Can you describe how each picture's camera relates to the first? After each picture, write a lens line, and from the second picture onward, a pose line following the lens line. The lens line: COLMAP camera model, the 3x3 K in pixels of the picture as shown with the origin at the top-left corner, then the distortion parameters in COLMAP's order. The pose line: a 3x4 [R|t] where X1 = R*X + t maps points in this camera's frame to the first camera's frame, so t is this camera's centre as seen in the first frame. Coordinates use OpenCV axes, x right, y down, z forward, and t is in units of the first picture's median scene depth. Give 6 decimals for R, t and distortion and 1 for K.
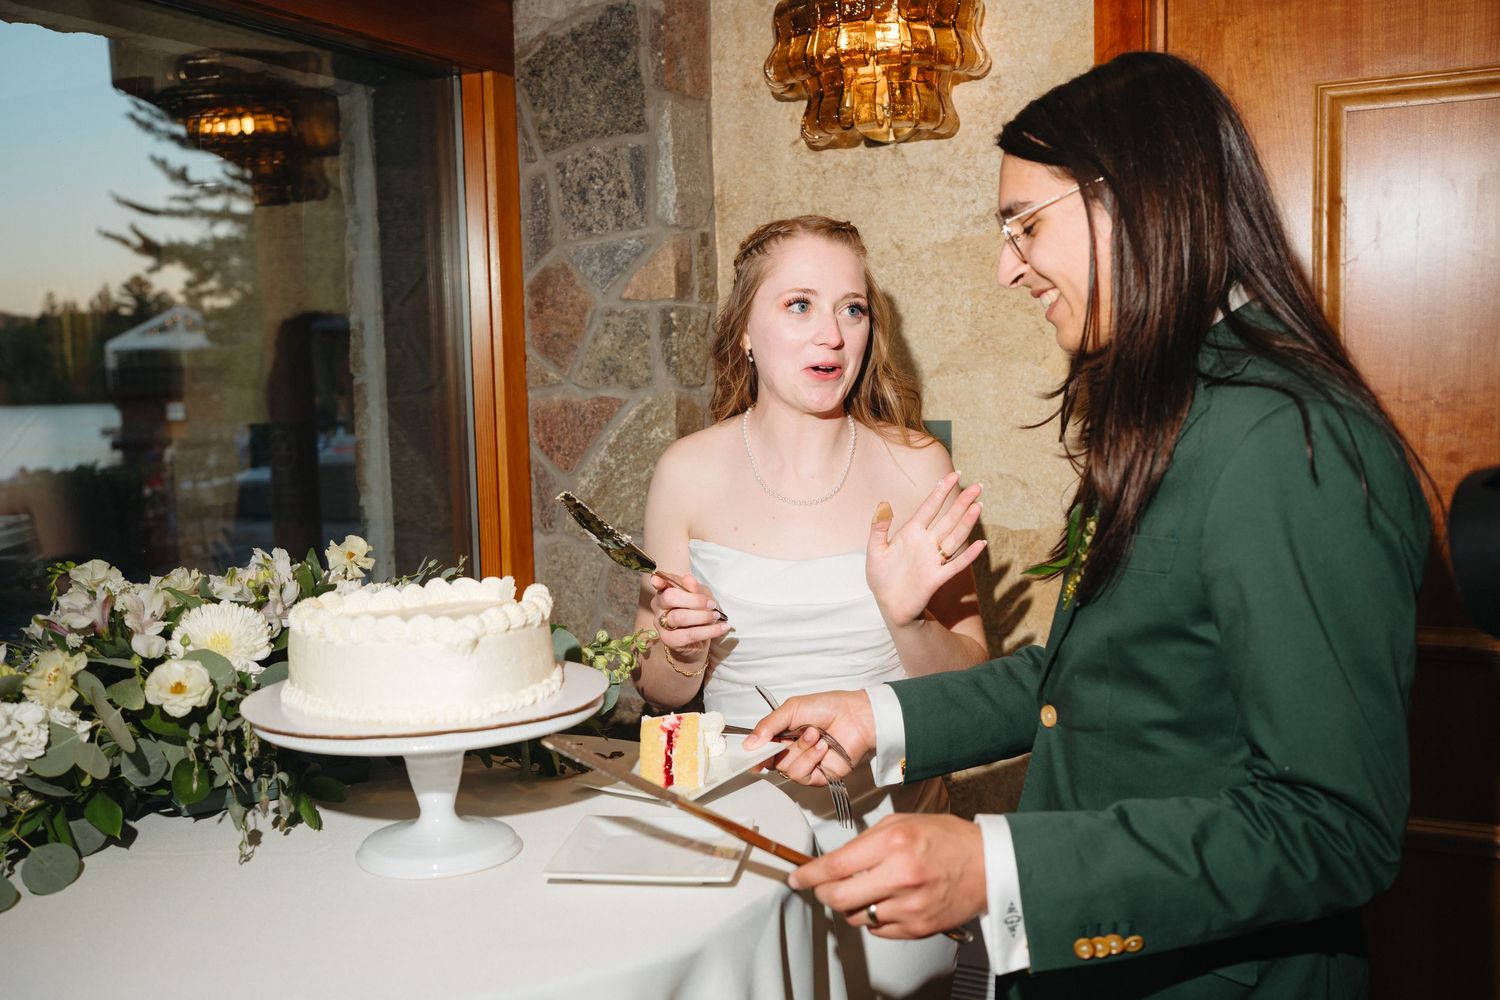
lens RADIAL K [[1528.1, 0, 747.9], [0, 1528.1, 514.4], [0, 0, 1]] dist [-0.007796, 0.016291]
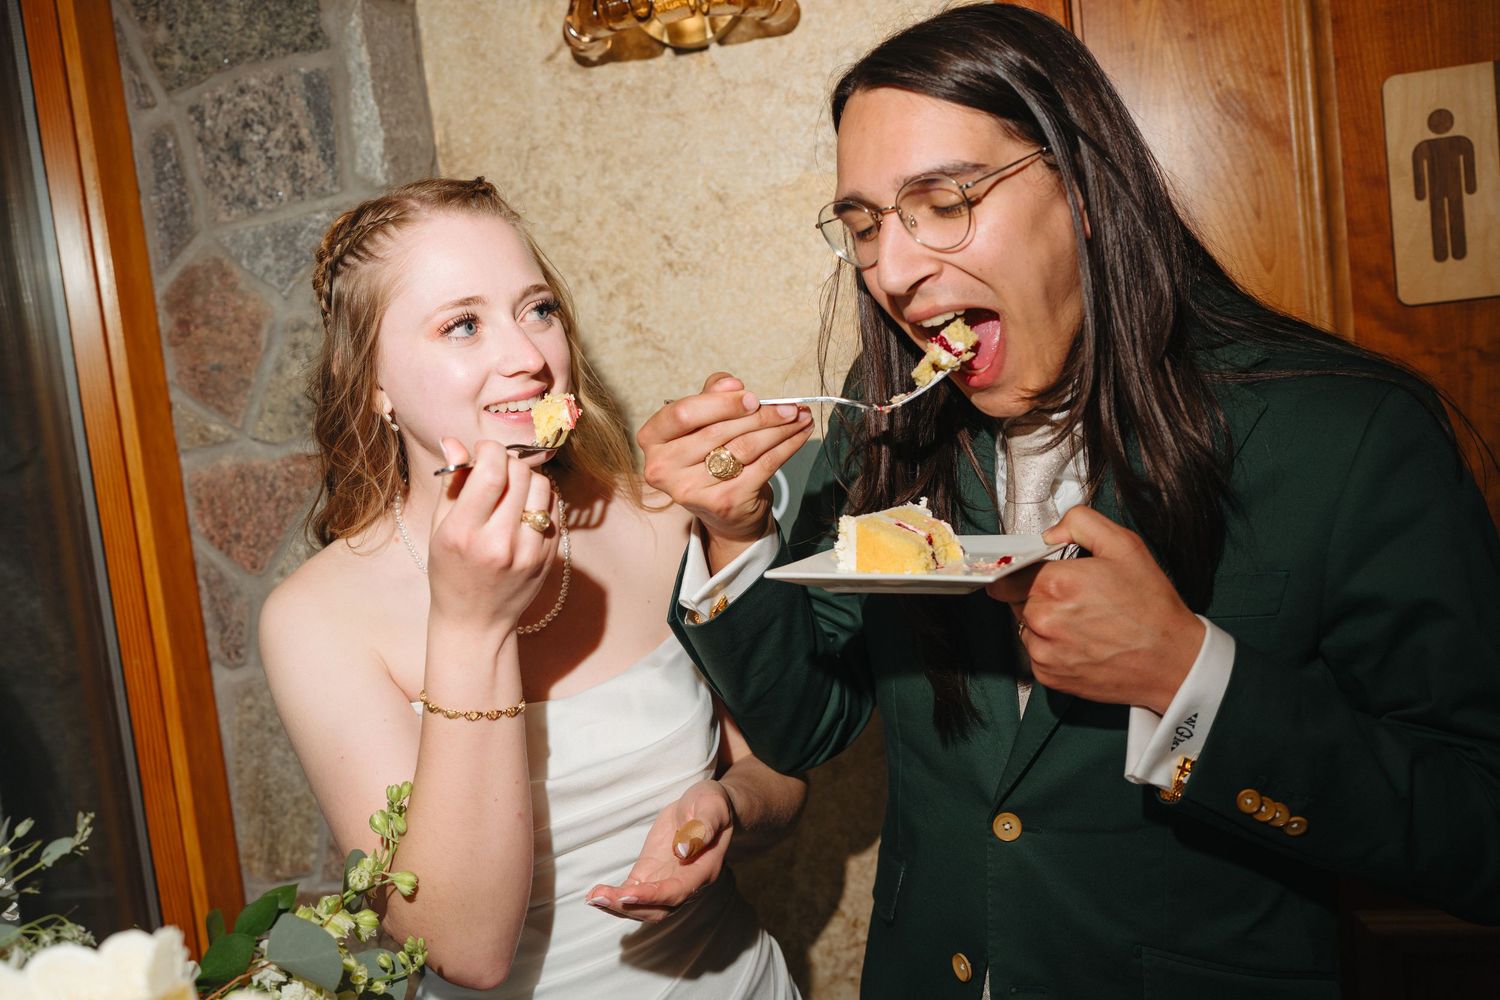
lens RADIAL K [[1528.1, 0, 747.9], [0, 1528.1, 514.4], [0, 0, 1]] dist [-0.007796, 0.016291]
pose [[0.970867, -0.106700, 0.214549, -0.051438], [0.109240, 0.994015, 0.000019, -0.029742], [-0.213267, 0.023419, 0.976713, 0.313425]]
